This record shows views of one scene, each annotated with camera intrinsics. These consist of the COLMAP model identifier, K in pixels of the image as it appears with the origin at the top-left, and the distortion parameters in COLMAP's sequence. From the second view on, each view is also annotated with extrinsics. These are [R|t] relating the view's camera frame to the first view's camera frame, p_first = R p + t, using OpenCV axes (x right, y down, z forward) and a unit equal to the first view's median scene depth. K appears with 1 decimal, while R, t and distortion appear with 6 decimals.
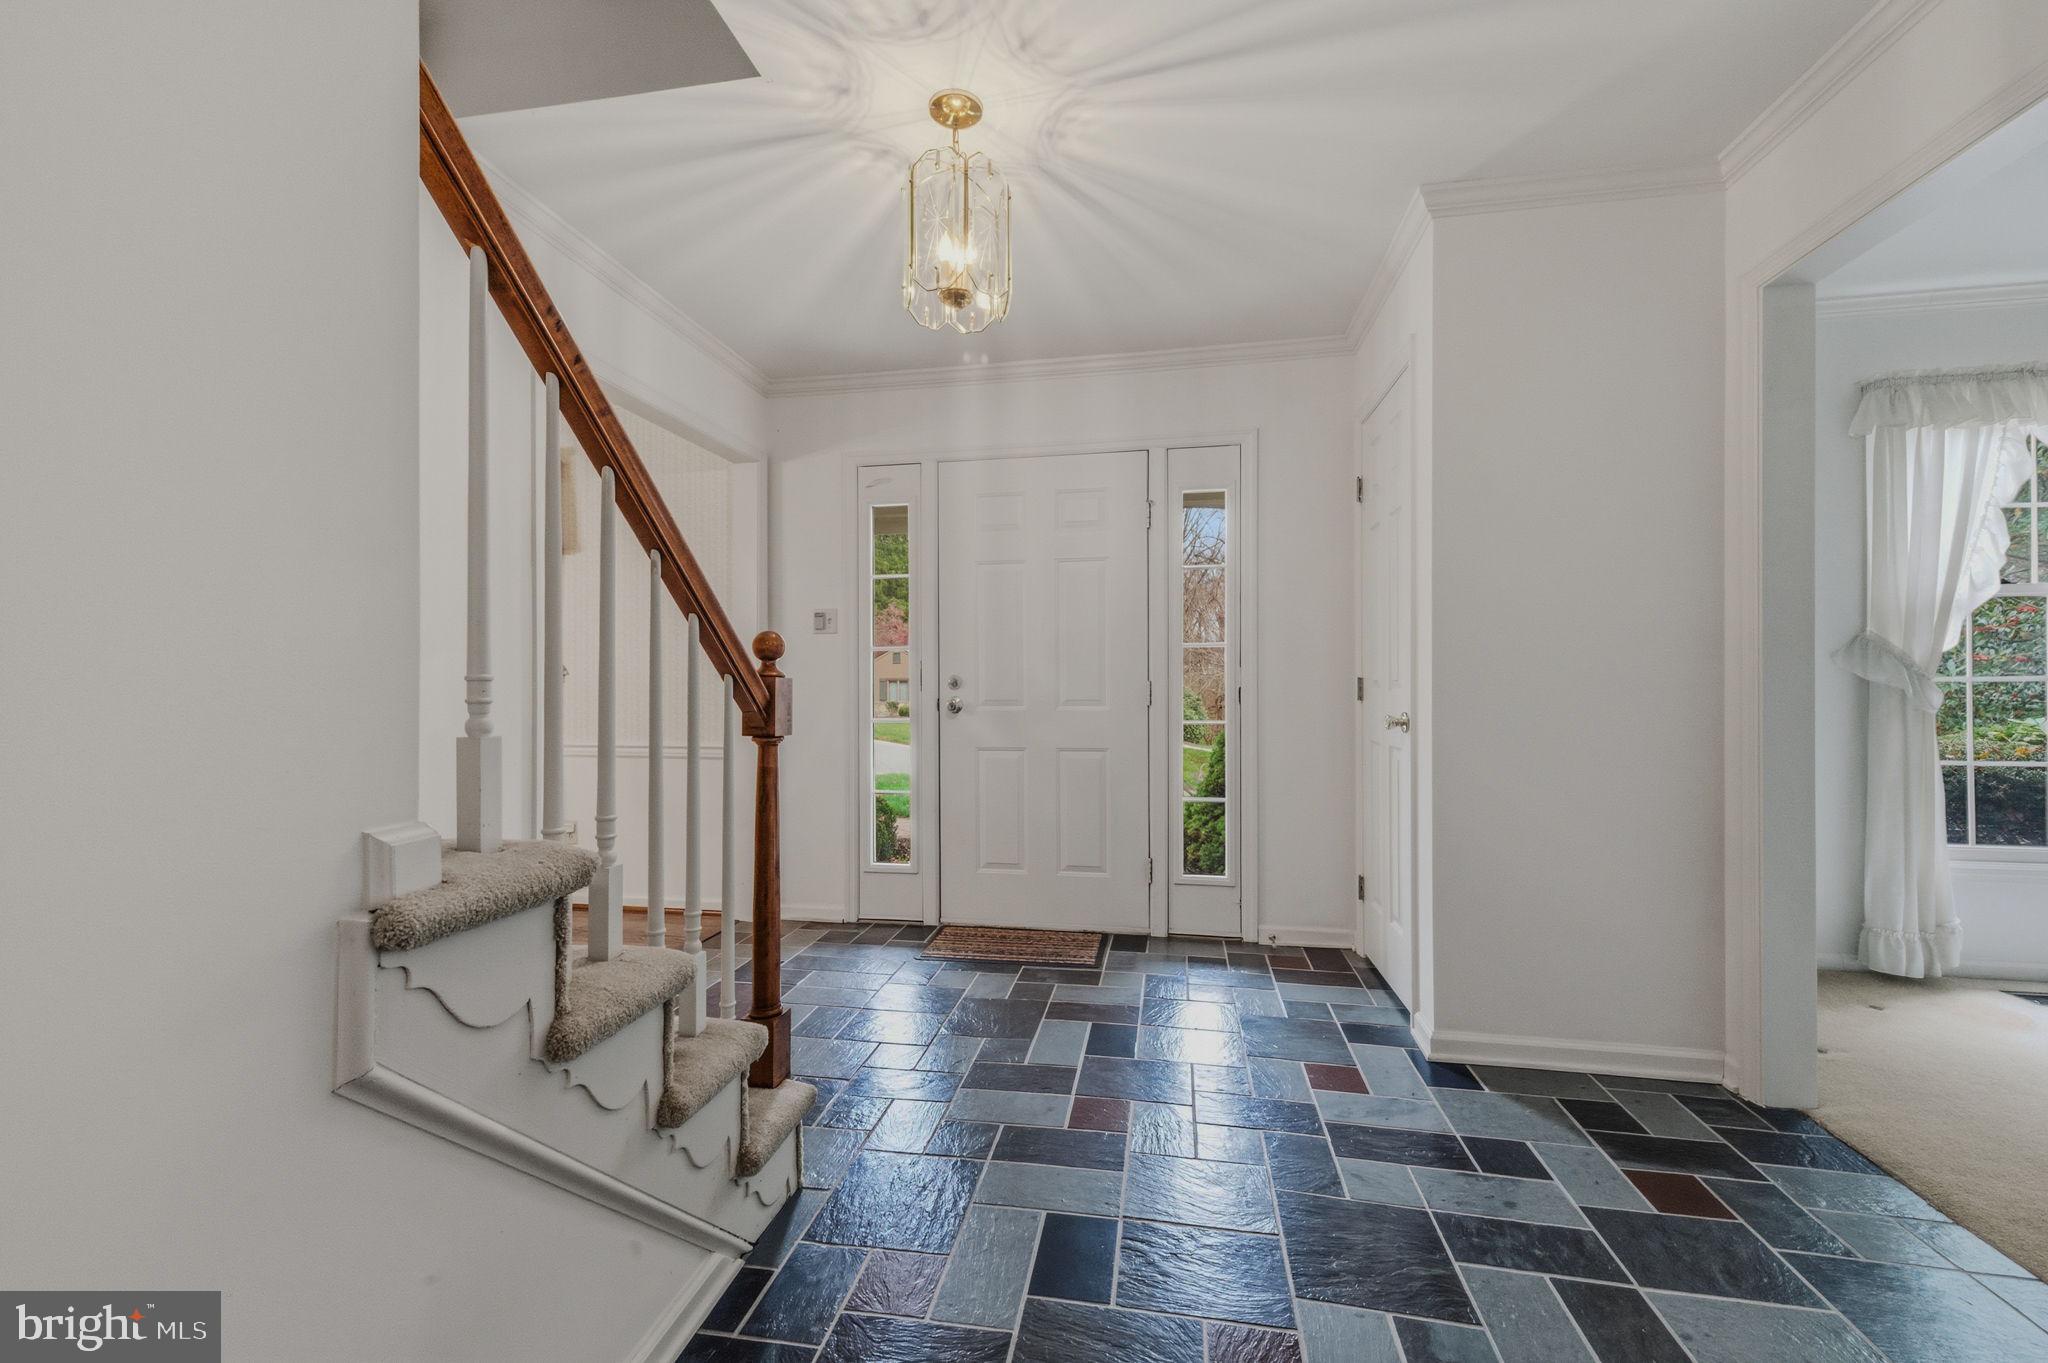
lens RADIAL K [[798.3, 0, 1030.6], [0, 798.3, 685.0], [0, 0, 1]] dist [0.001422, -0.000252]
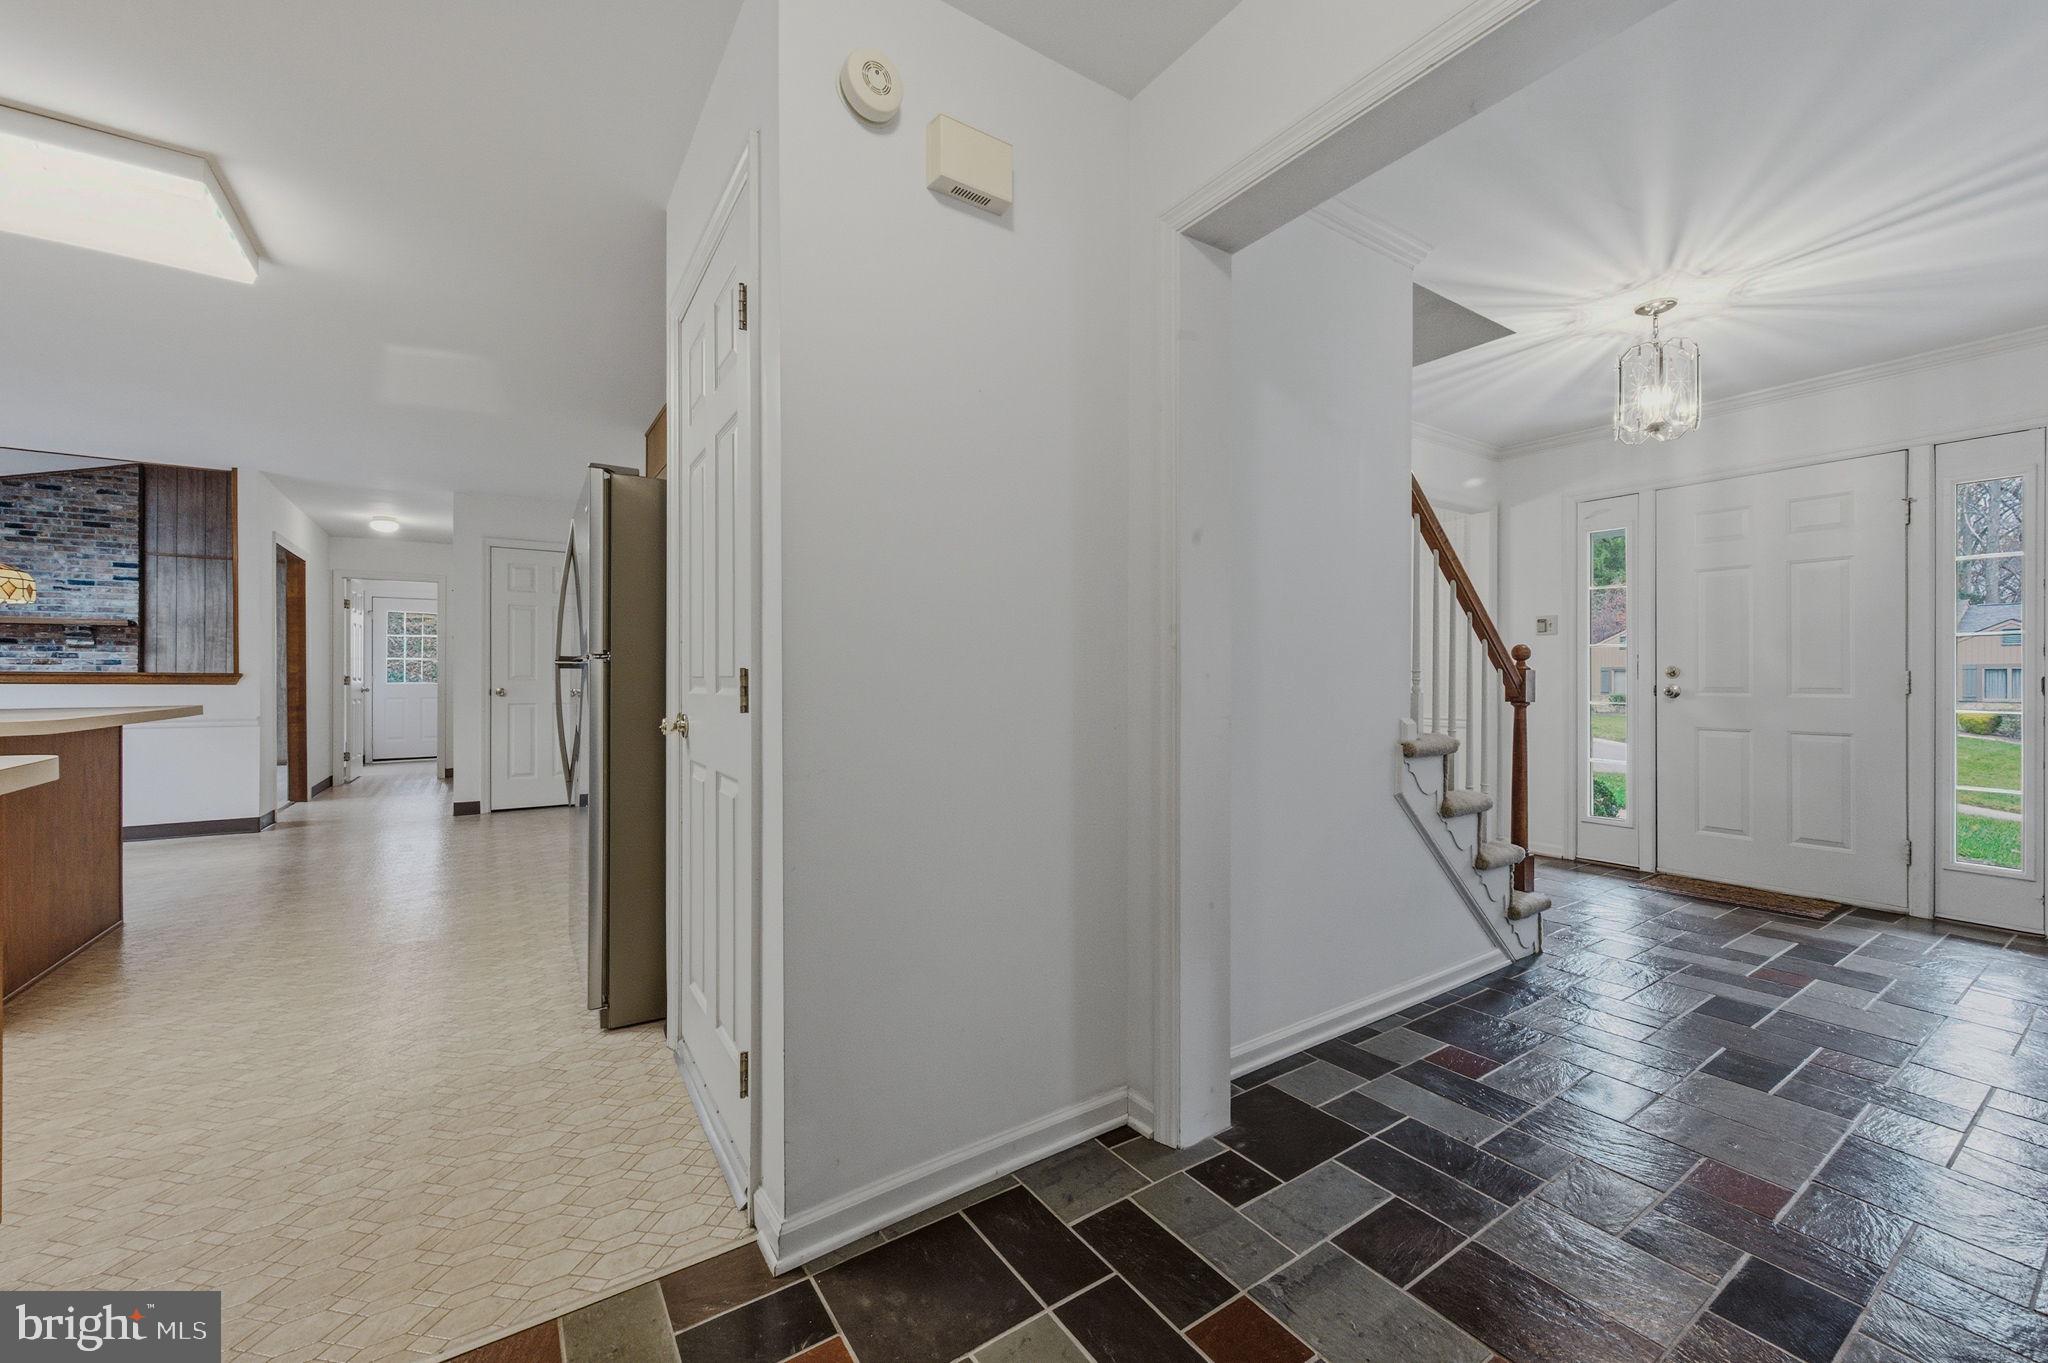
lens RADIAL K [[804.1, 0, 1026.0], [0, 804.1, 675.1], [0, 0, 1]] dist [0.003649, -0.000185]
pose [[0.692062, 0.003025, -0.721832, 0.143896], [-0.002013, 0.999995, 0.002260, 0.000544], [0.721835, -0.000111, 0.692065, -0.724574]]
